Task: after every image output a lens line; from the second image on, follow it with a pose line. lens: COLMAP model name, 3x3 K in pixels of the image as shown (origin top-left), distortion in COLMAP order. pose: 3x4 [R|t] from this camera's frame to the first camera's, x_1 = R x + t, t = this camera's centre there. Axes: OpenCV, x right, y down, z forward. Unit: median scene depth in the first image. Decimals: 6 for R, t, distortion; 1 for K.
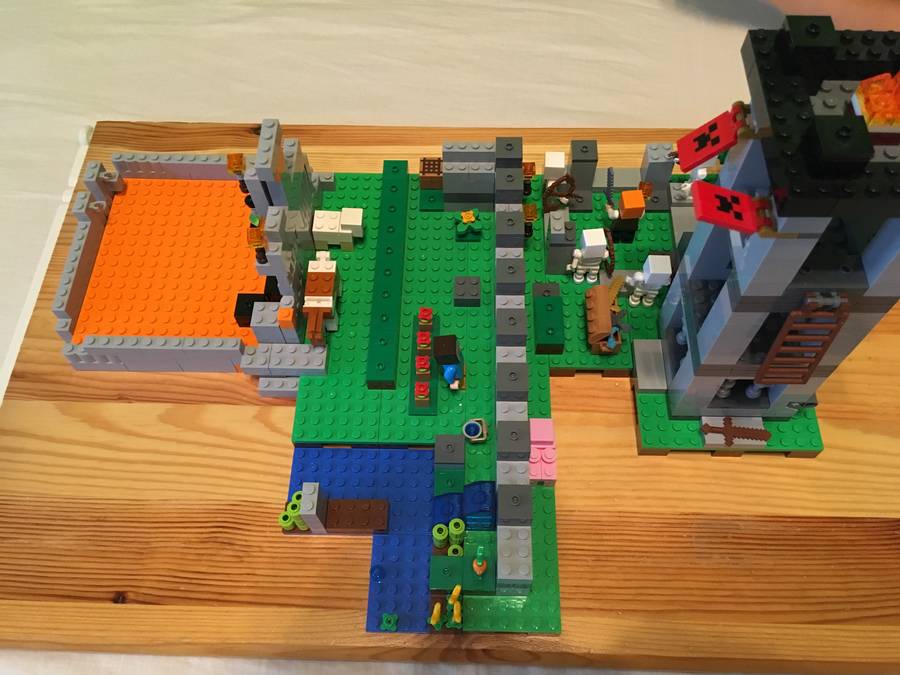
lens RADIAL K [[788.1, 0, 450.0], [0, 788.1, 337.5], [0, 0, 1]] dist [0.130867, -0.248159]
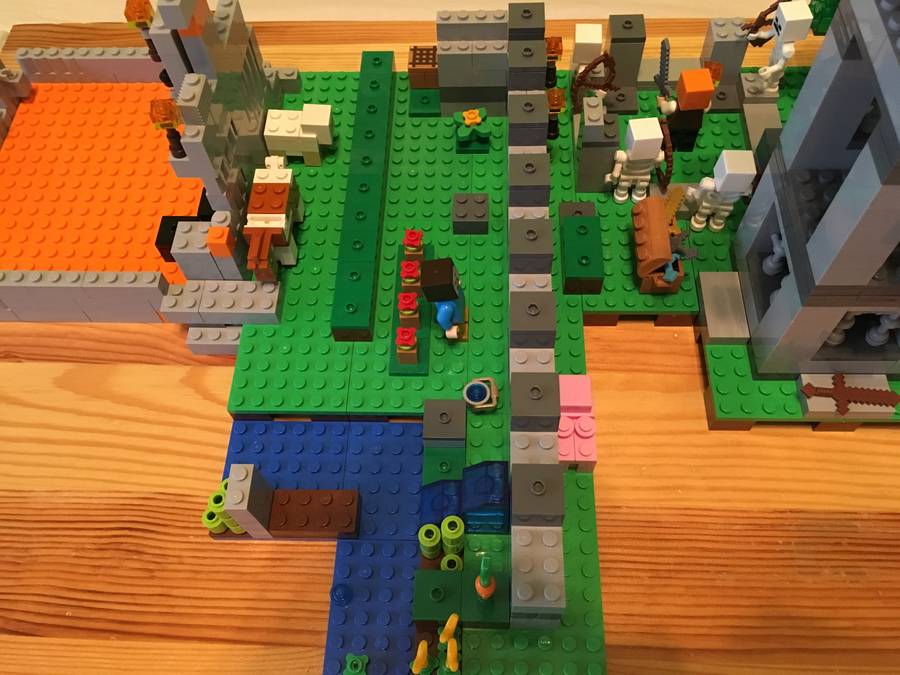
lens RADIAL K [[788.1, 0, 450.0], [0, 788.1, 337.5], [0, 0, 1]] dist [0.130867, -0.248159]
pose [[0.999764, -0.003589, -0.021431, 0.019257], [0.003347, 0.999930, -0.011306, 0.072352], [0.021470, 0.011232, 0.999706, 0.276550]]
